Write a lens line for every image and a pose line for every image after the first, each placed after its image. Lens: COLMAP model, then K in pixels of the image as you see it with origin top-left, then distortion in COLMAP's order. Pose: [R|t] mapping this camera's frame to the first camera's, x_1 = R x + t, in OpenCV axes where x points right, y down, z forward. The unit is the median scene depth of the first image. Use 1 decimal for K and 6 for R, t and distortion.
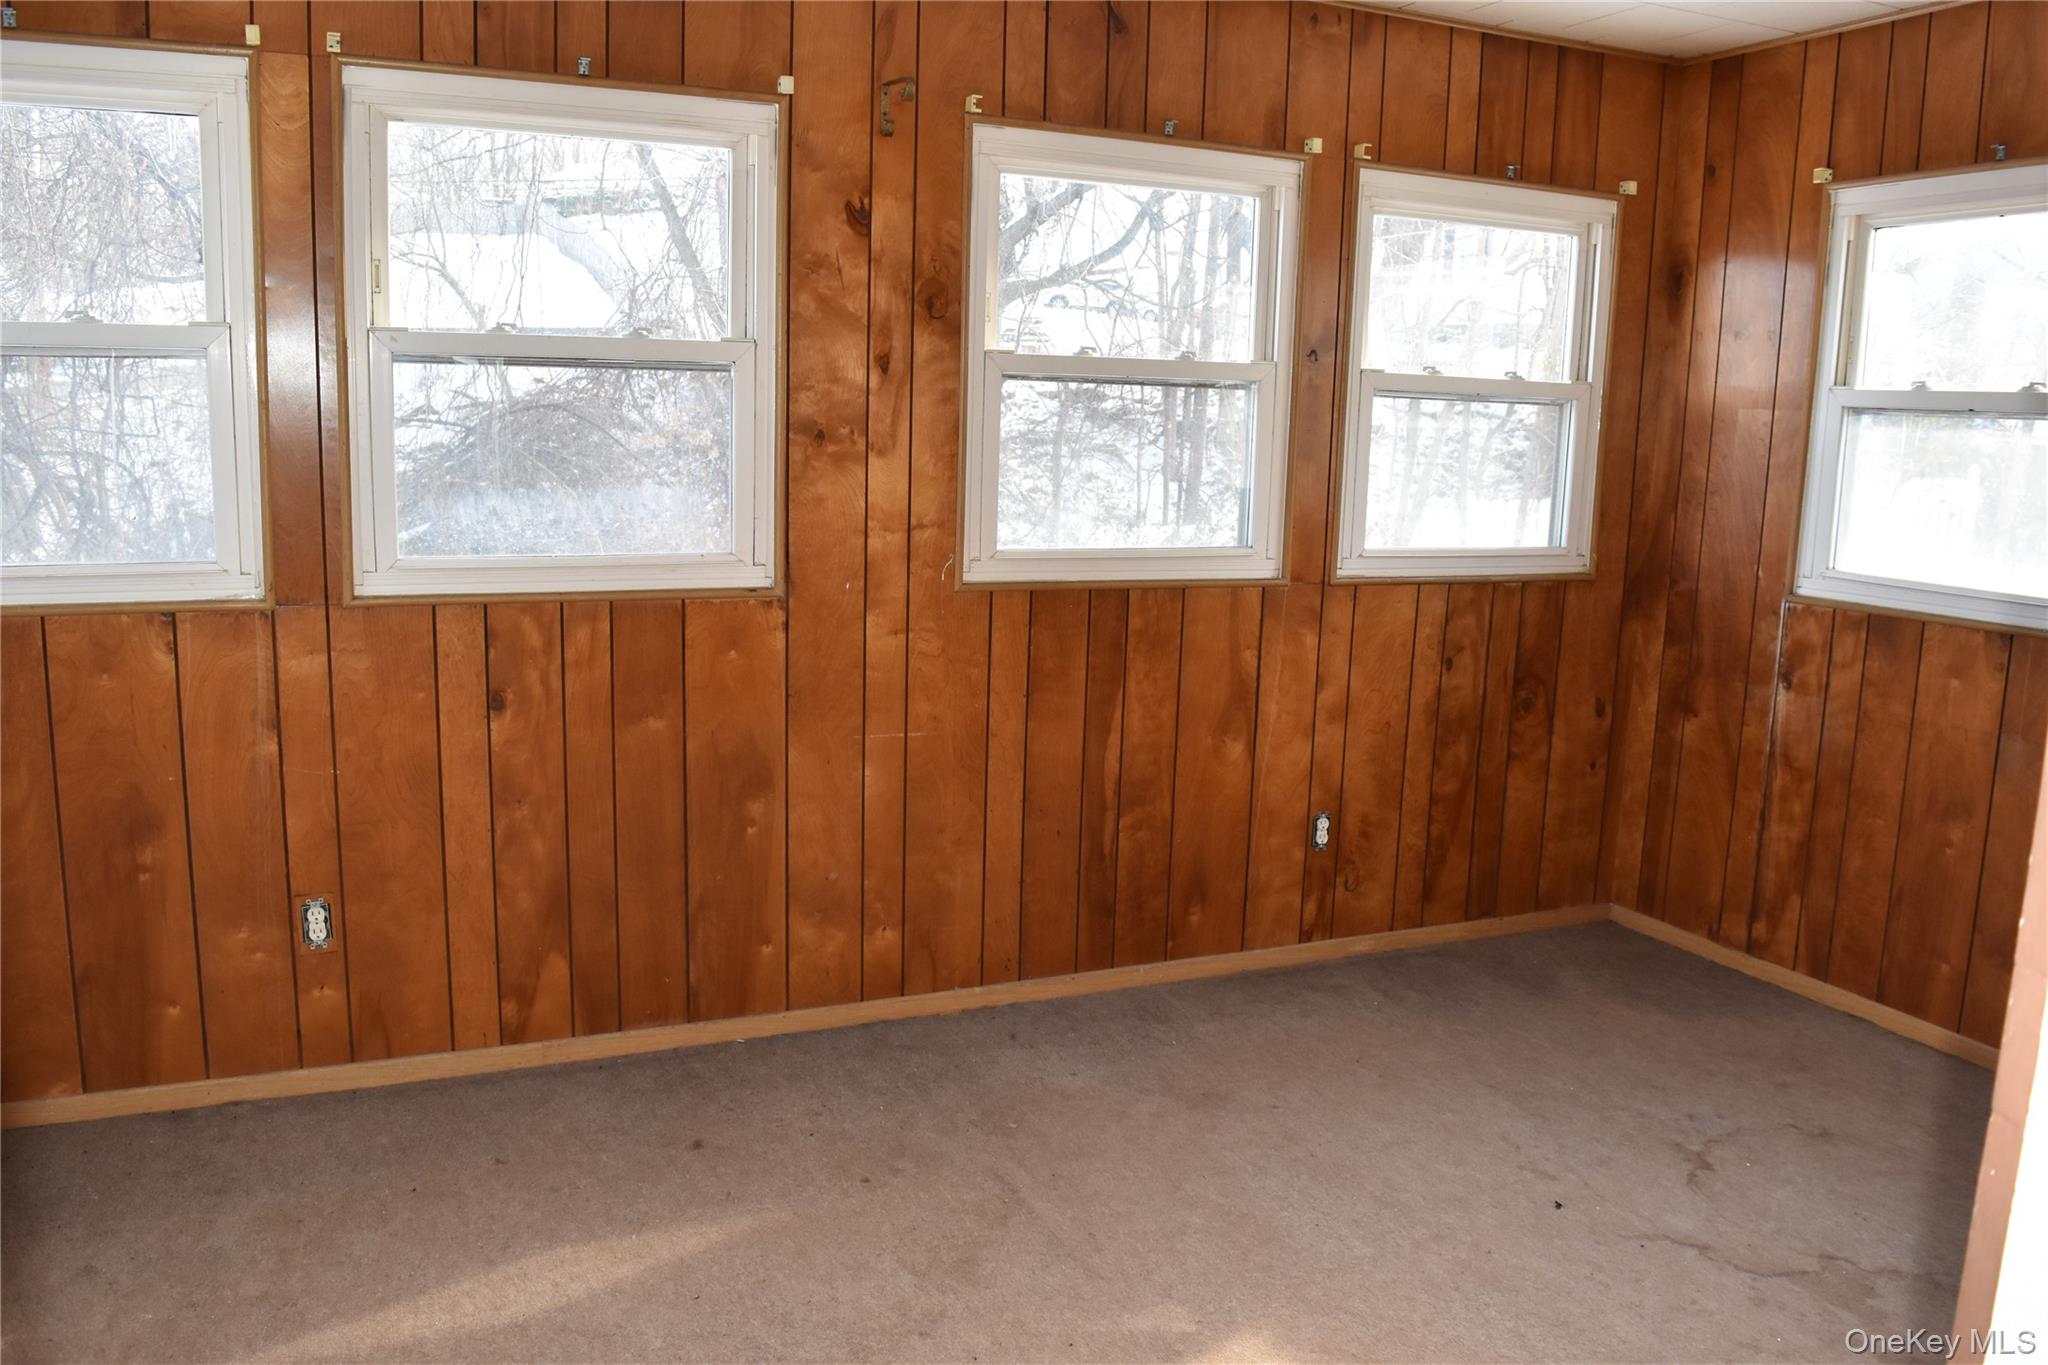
lens RADIAL K [[1616.0, 0, 1025.0], [0, 1616.0, 680.9], [0, 0, 1]] dist [-0.088279, 0.011424]
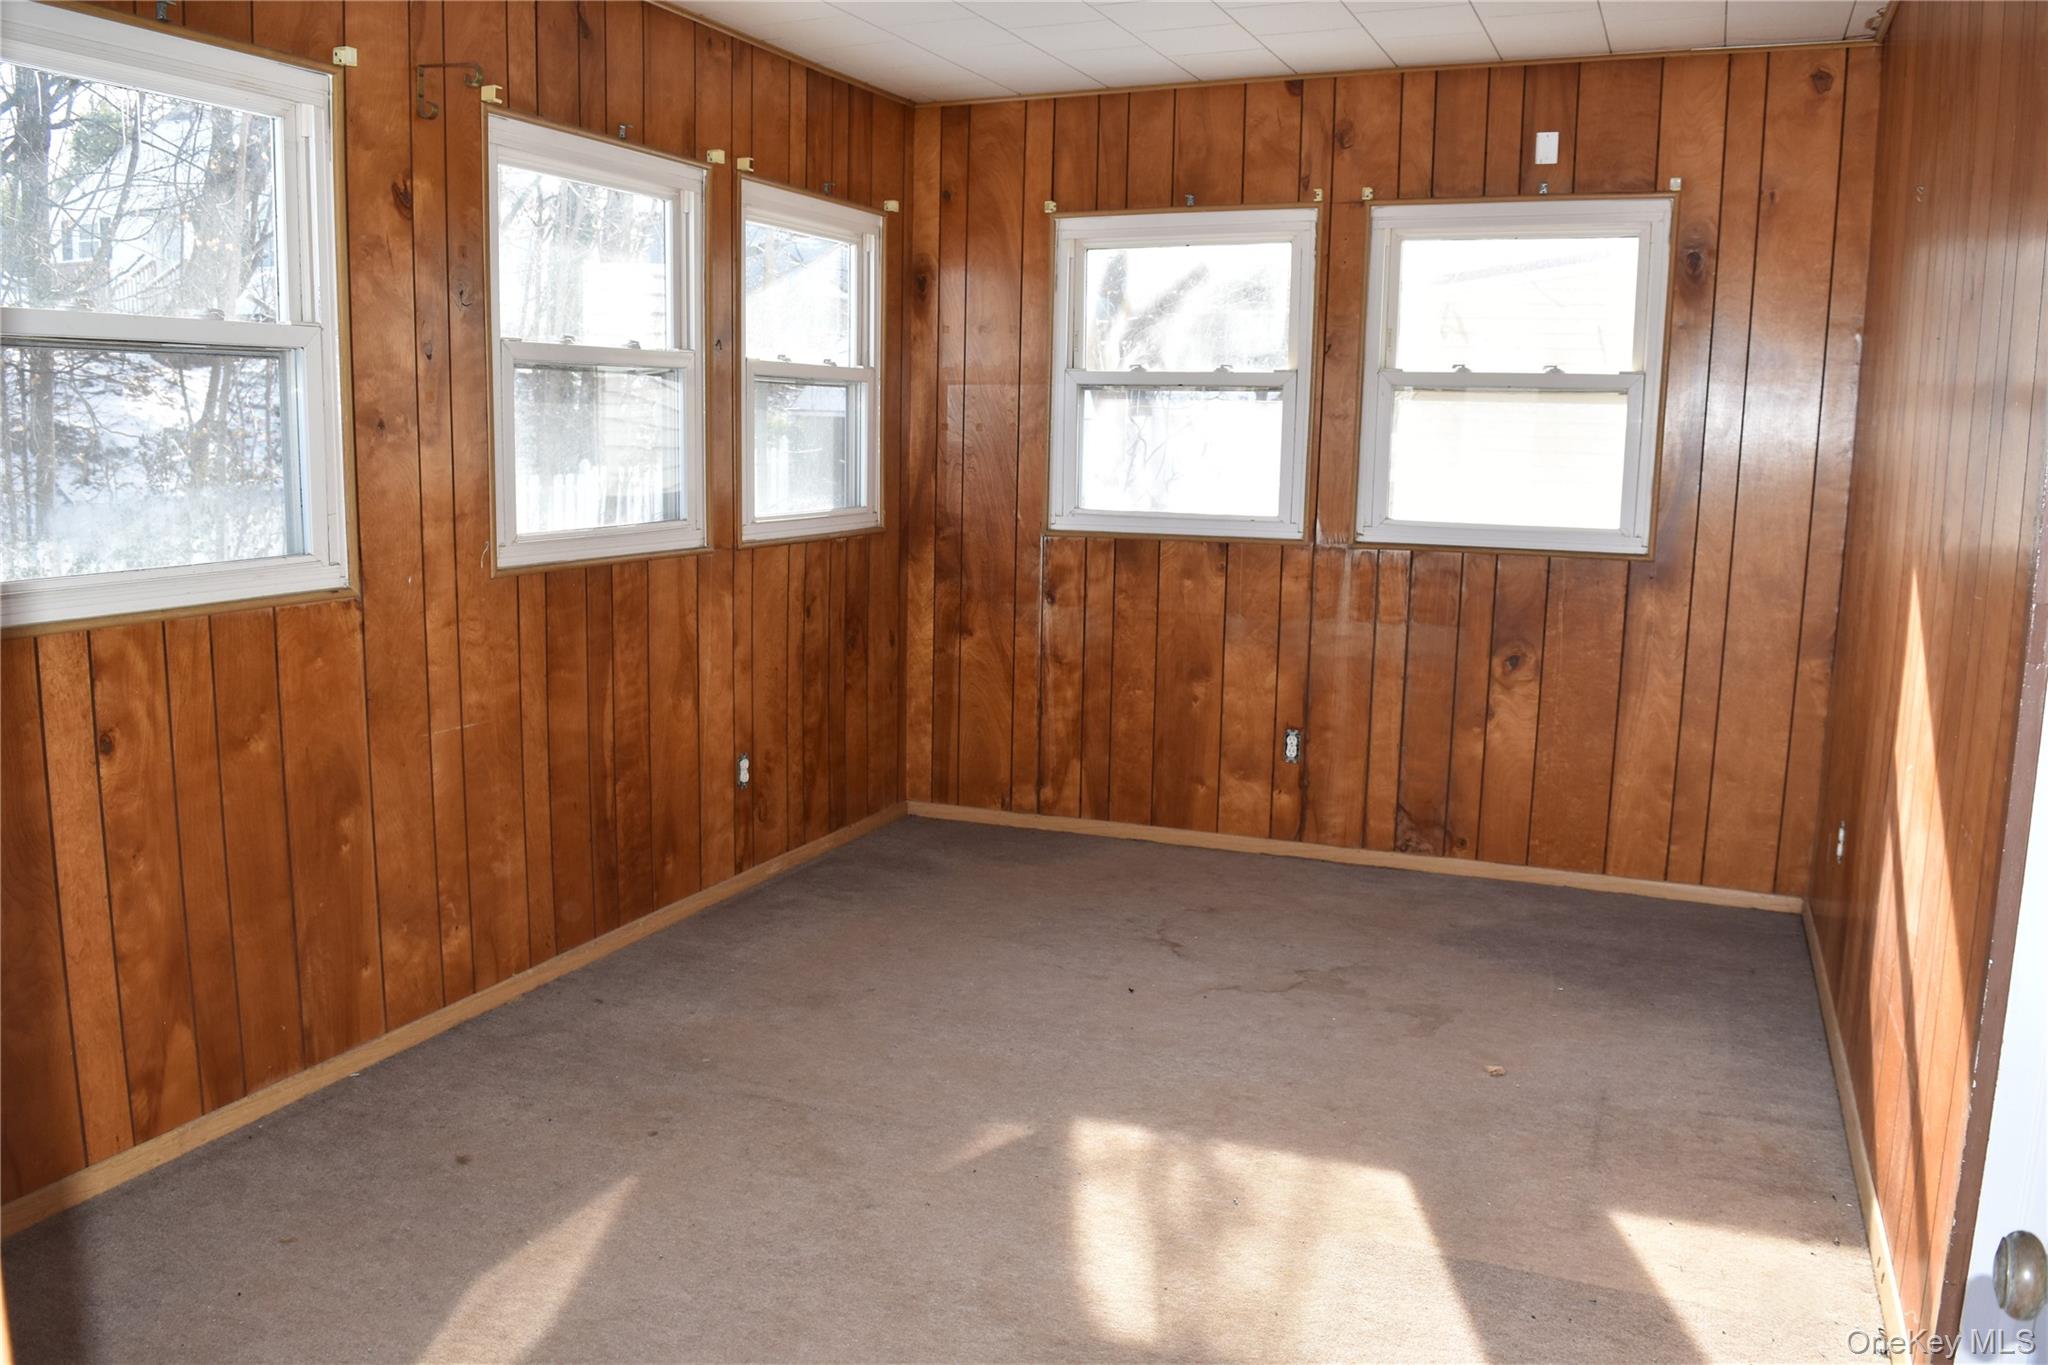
lens RADIAL K [[1616.0, 0, 1031.7], [0, 1616.0, 681.8], [0, 0, 1]] dist [-0.088279, 0.011424]
pose [[0.729272, -0.124636, 0.672777, -0.464112], [0.118786, 0.991401, 0.054903, -0.006183], [-0.673834, 0.039877, 0.737806, 0.043289]]
